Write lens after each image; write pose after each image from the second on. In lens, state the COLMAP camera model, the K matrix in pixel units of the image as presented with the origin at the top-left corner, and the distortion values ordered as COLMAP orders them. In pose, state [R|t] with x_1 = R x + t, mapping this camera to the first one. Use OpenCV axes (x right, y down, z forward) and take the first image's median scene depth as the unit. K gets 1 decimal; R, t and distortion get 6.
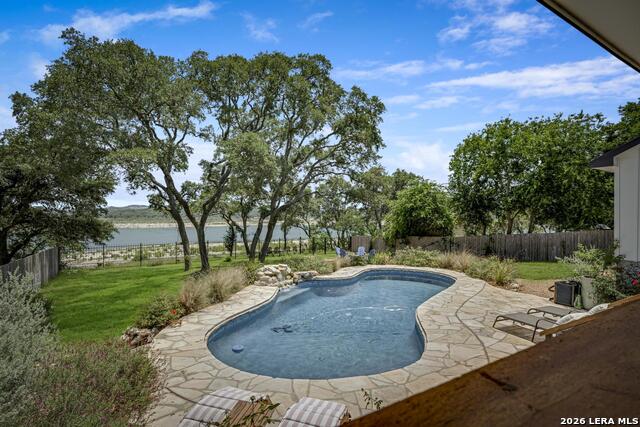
lens RADIAL K [[332.7, 0, 319.4], [0, 332.7, 213.7], [0, 0, 1]] dist [0.001134, -0.000019]
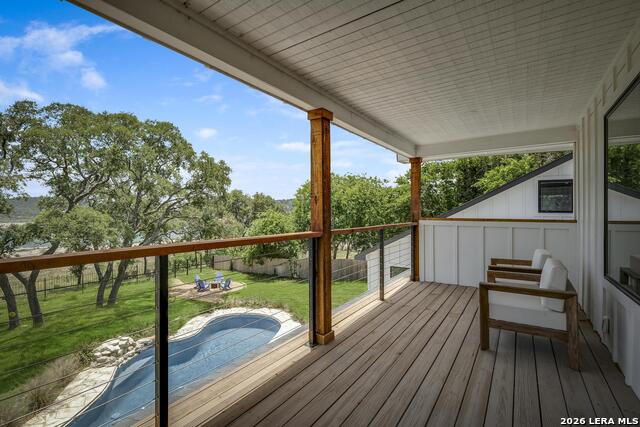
lens RADIAL K [[299.2, 0, 318.7], [0, 299.2, 213.2], [0, 0, 1]] dist [-0.005356, -0.000792]
pose [[0.918449, -0.008951, 0.395438, 0.065339], [0.009253, 0.999957, 0.001144, -0.176026], [-0.395431, 0.002609, 0.918492, -0.091246]]
